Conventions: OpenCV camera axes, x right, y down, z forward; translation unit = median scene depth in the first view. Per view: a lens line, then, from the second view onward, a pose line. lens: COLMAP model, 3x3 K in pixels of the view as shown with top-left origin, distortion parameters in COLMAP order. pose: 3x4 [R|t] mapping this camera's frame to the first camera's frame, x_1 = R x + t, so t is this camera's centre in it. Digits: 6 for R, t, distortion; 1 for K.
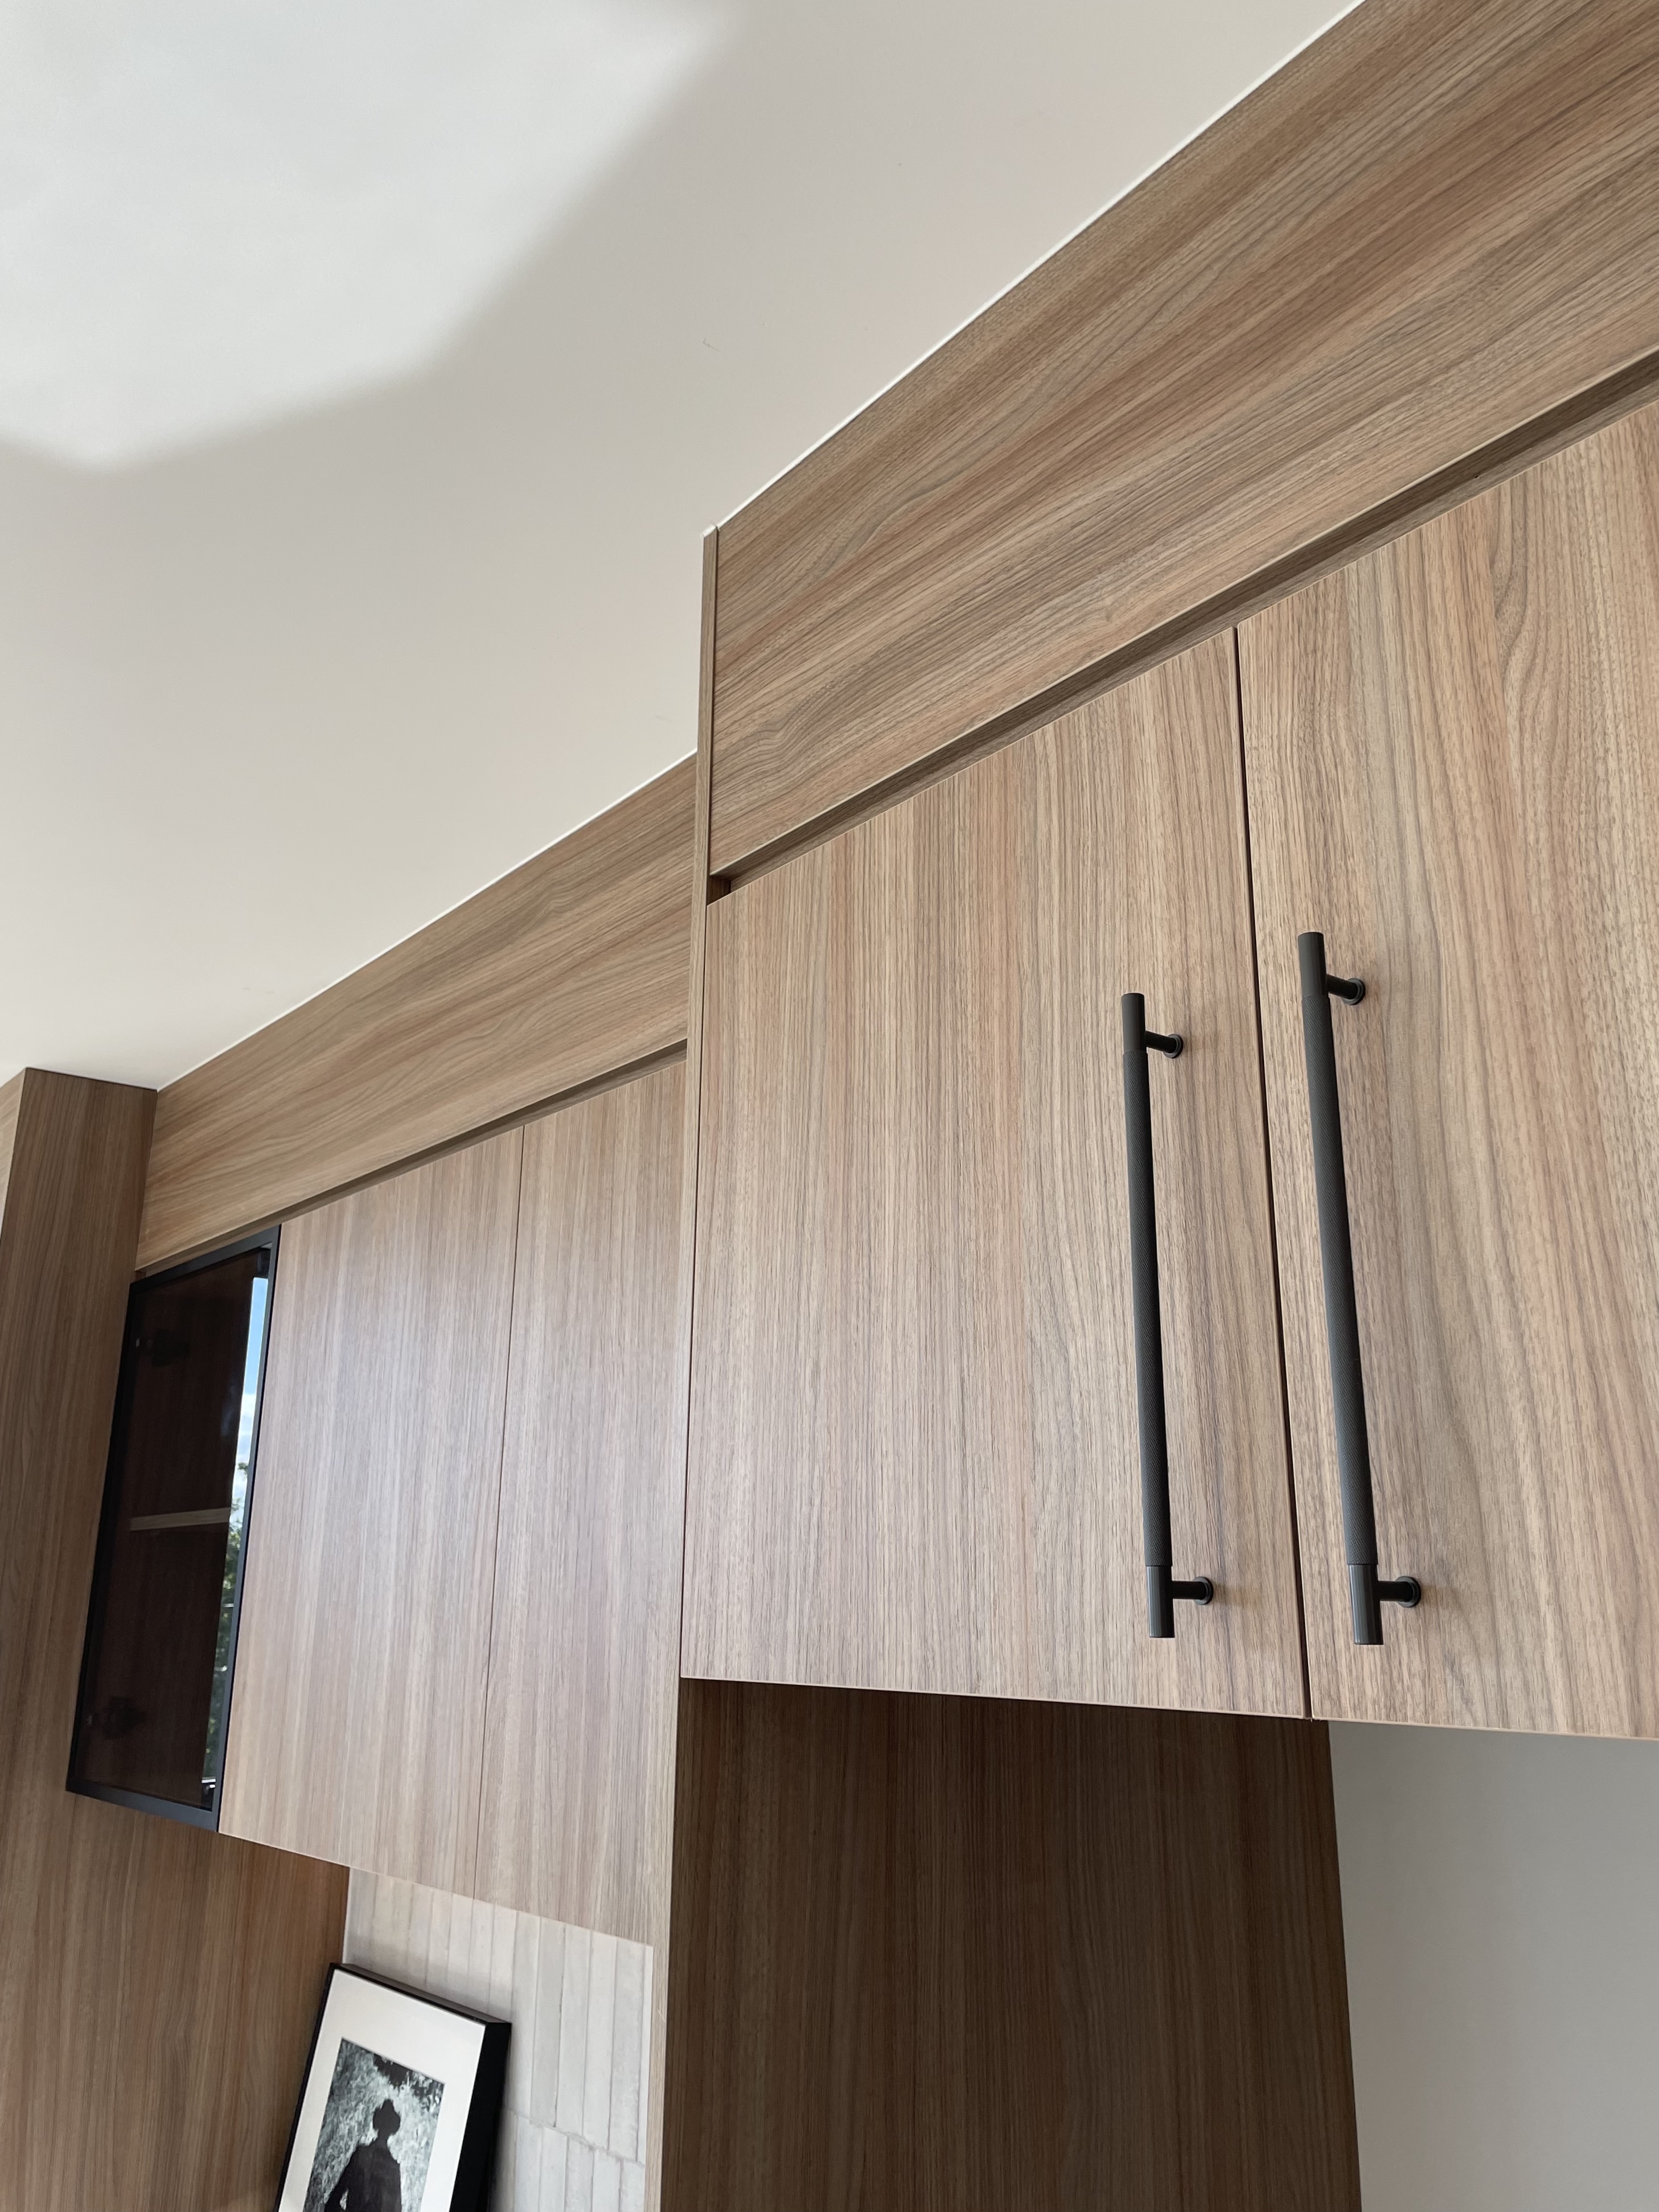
lens RADIAL K [[1740.2, 0, 830.6], [0, 1740.2, 1075.8], [0, 0, 1]] dist [0.096381, -0.124847]
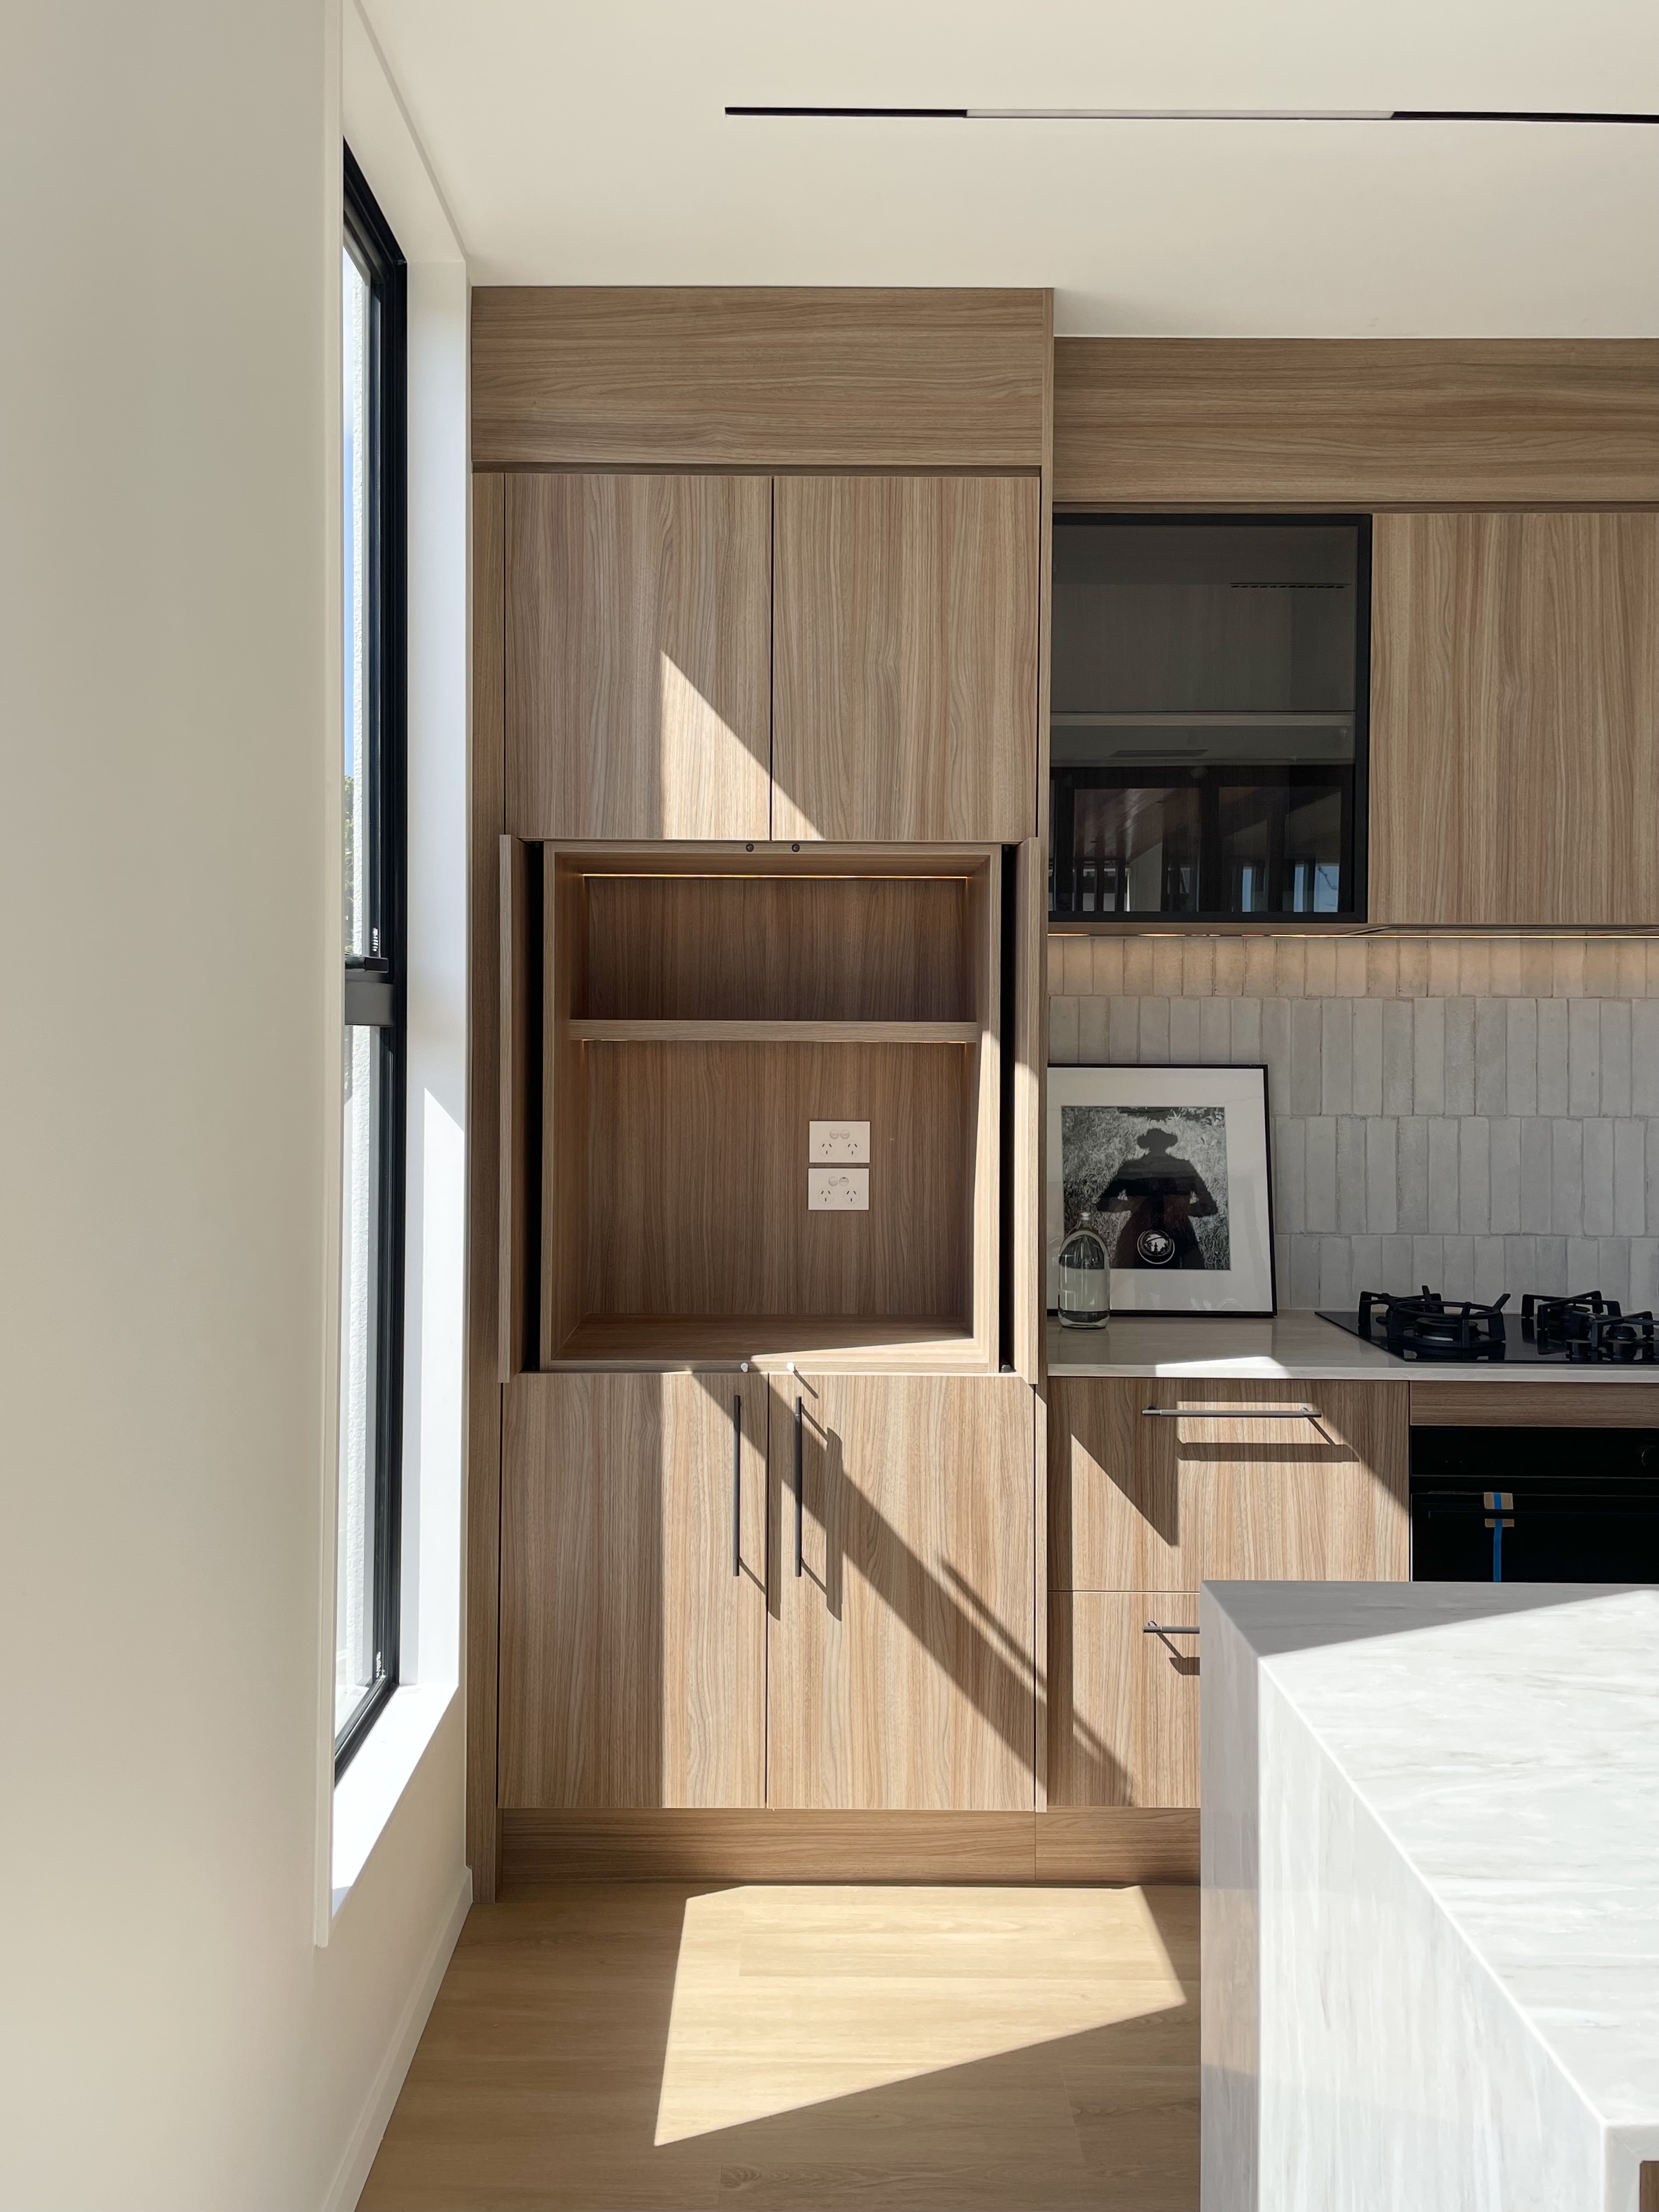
lens RADIAL K [[1773.5, 0, 775.9], [0, 1773.5, 1045.5], [0, 0, 1]] dist [0.101618, -0.165086]
pose [[0.623885, -0.006915, 0.781485, -1.795665], [-0.226372, 0.955494, 0.189174, 0.338758], [-0.748013, -0.294929, 0.594553, 0.419676]]
